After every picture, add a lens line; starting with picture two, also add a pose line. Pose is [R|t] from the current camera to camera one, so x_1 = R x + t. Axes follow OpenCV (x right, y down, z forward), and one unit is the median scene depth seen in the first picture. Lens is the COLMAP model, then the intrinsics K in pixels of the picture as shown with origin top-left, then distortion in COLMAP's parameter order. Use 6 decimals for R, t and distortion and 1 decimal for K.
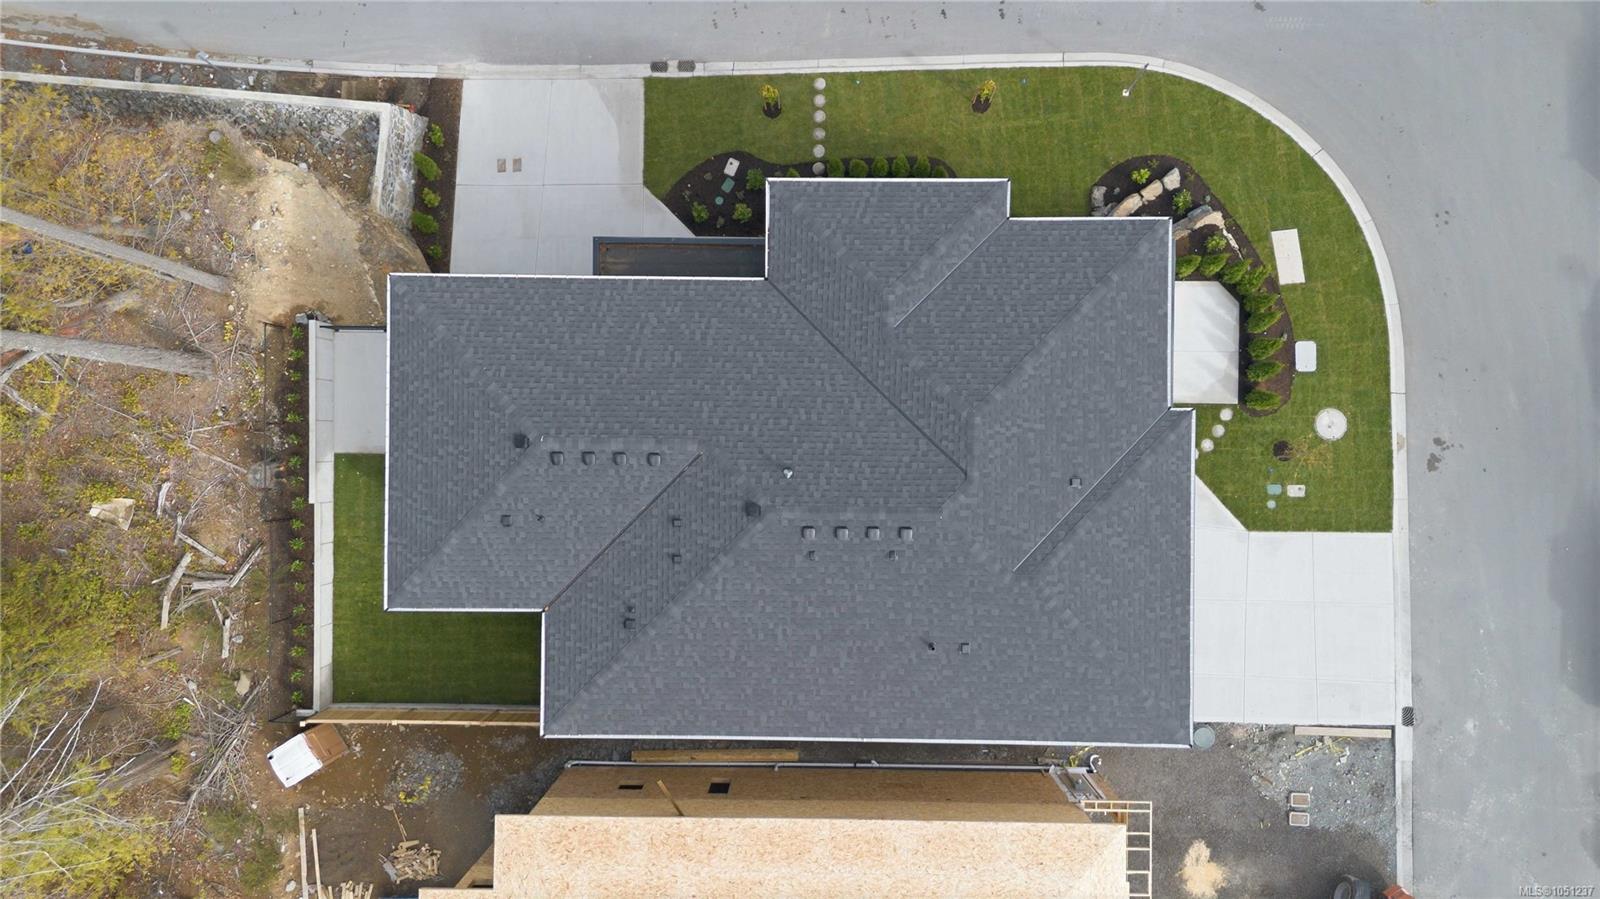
lens RADIAL K [[1399.5, 0, 723.2], [0, 1399.5, 441.1], [0, 0, 1]] dist [-0.002645, -0.005101]
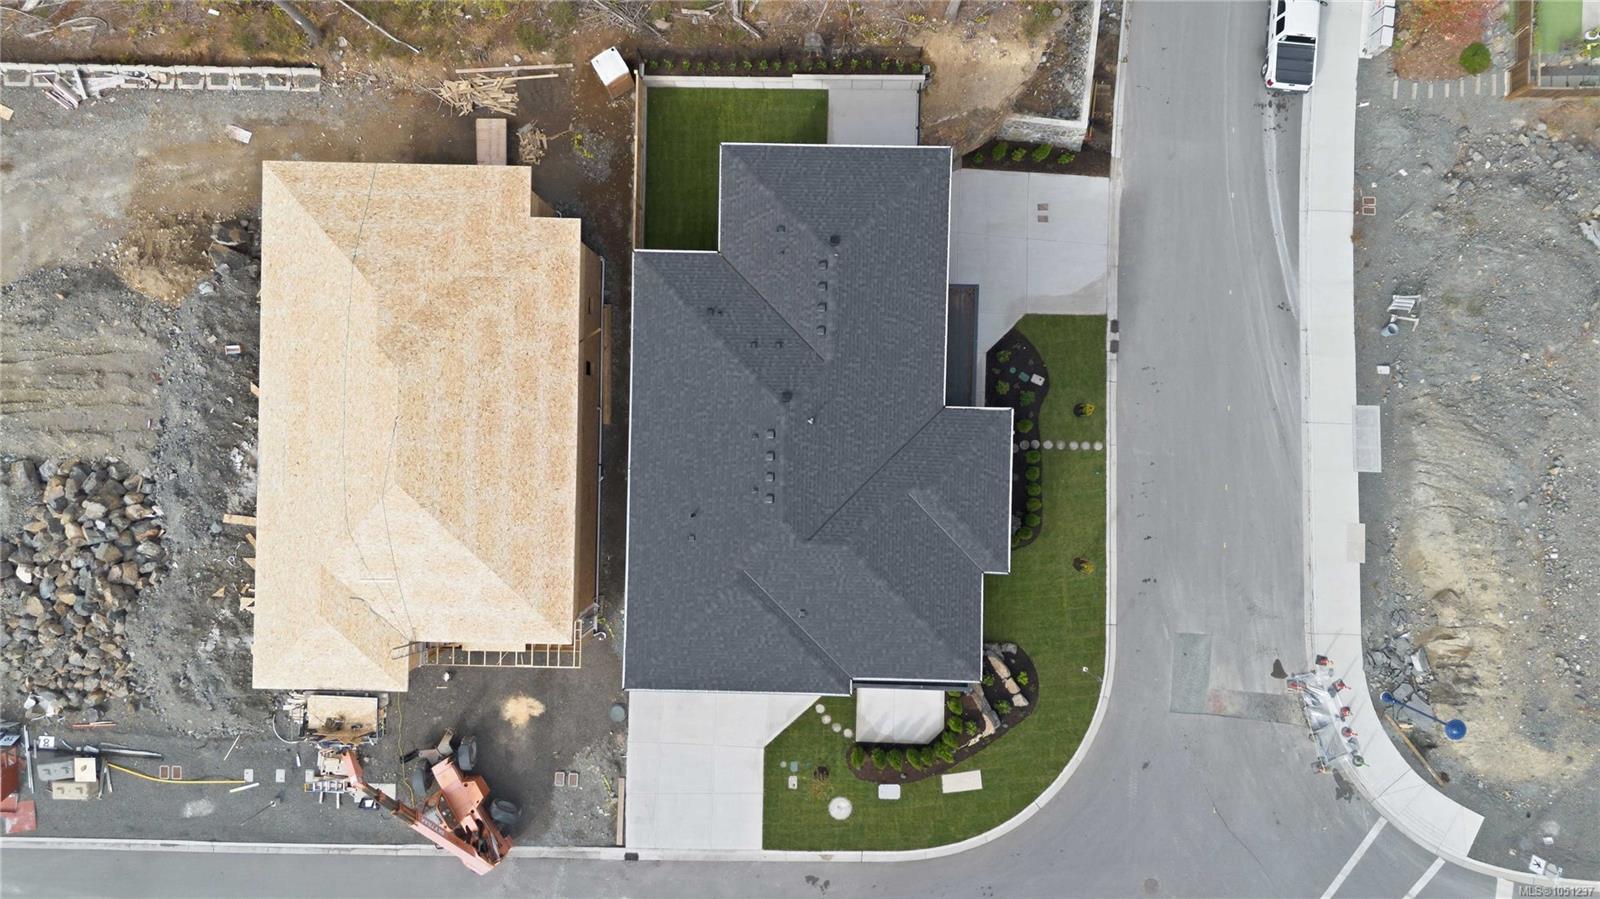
lens RADIAL K [[1132.6, 0, 800.0], [0, 1132.6, 449.5], [0, 0, 1]] dist [0.085539, -0.092871]
pose [[-0.010857, 0.997114, 0.075139, -0.007601], [-0.999483, -0.013096, 0.029361, -0.000695], [0.030260, -0.074781, 0.996741, -0.114334]]
